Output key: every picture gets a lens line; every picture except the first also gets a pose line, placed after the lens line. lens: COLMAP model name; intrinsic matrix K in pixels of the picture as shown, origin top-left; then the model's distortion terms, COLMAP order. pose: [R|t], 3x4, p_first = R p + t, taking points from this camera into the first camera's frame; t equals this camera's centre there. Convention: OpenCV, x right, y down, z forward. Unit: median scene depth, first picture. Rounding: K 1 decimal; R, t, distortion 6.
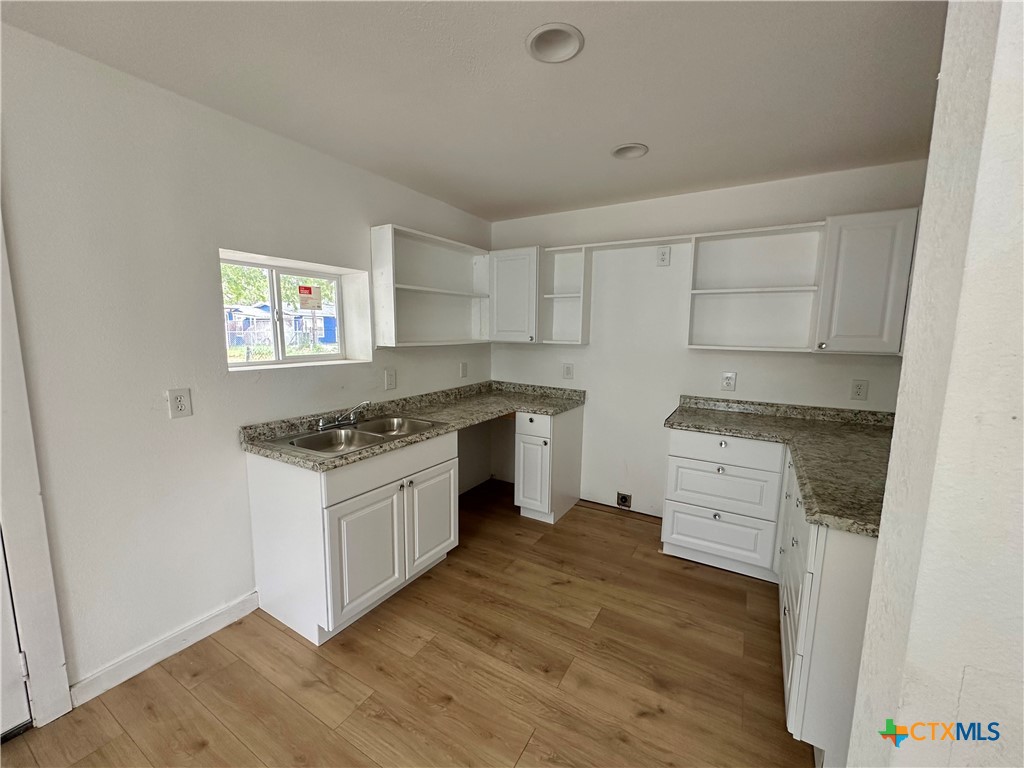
lens RADIAL K [[410.4, 0, 512.0], [0, 410.4, 384.0], [0, 0, 1]] dist [-0.000806, 0.000113]
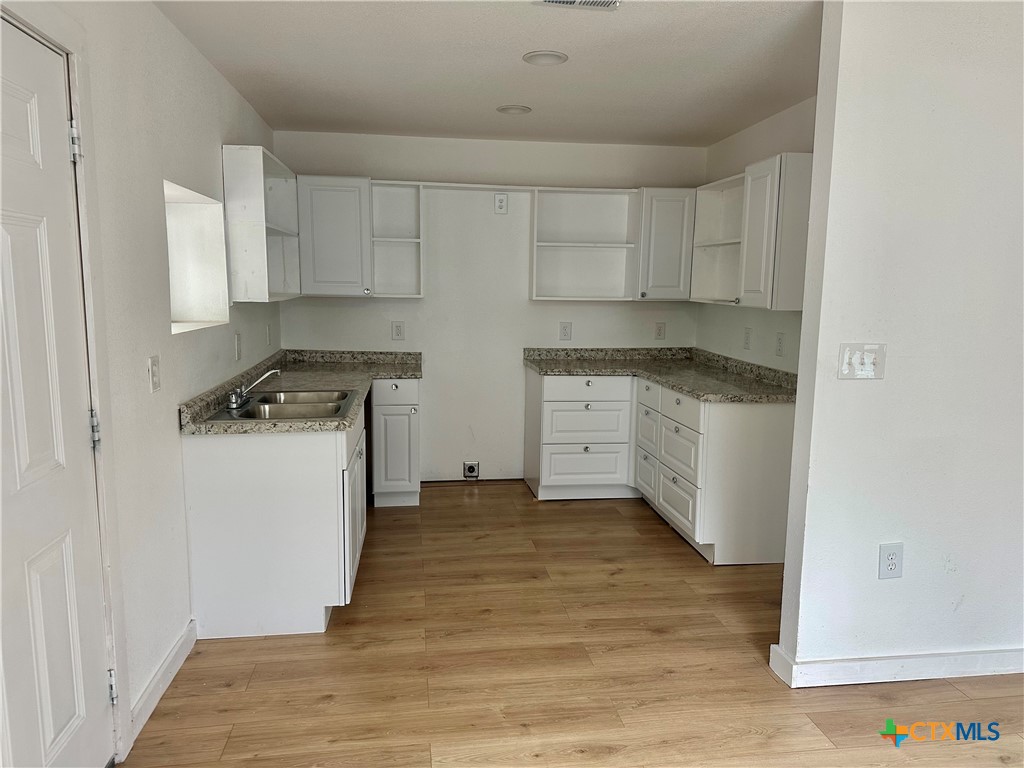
lens RADIAL K [[721.6, 0, 512.0], [0, 721.6, 384.0], [0, 0, 1]] dist [0.135070, -0.000547]
pose [[0.780676, -0.089174, 0.618541, -0.814898], [0.078418, 0.995922, 0.044607, 0.039231], [-0.619996, 0.013681, 0.784485, -0.399182]]
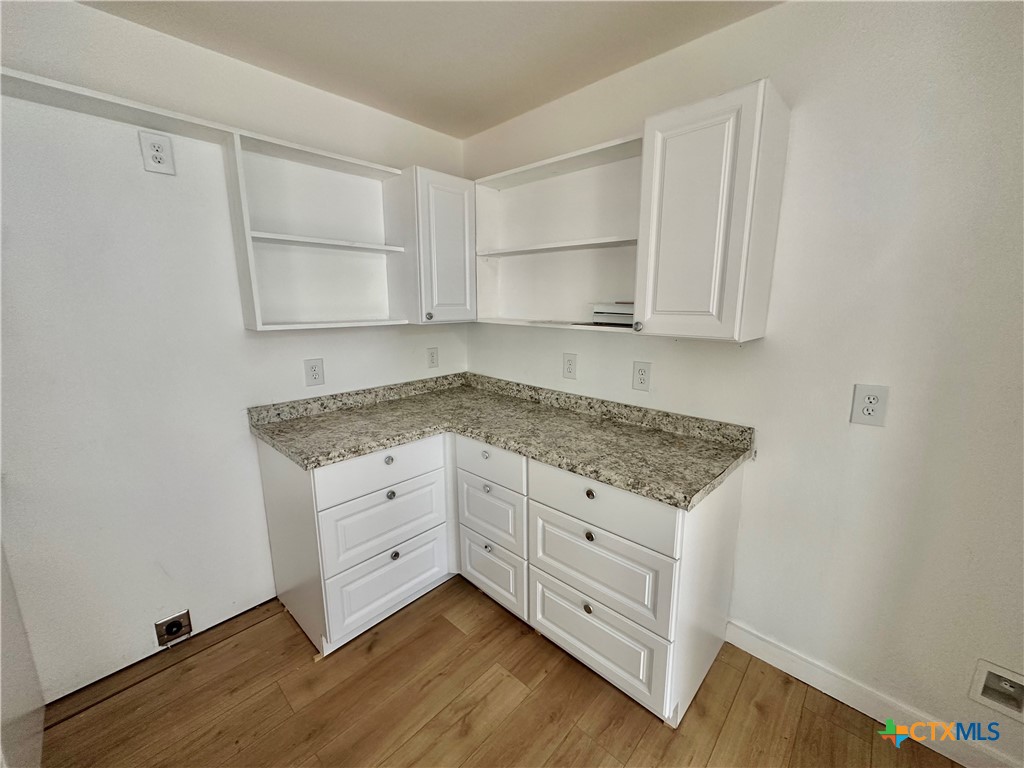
lens RADIAL K [[410.4, 0, 512.0], [0, 410.4, 384.0], [0, 0, 1]] dist [-0.000806, 0.000113]
pose [[0.218202, -0.207783, 0.953527, -0.089093], [0.130947, 0.974469, 0.182381, -0.079985], [-0.967078, 0.085066, 0.239840, 0.560820]]
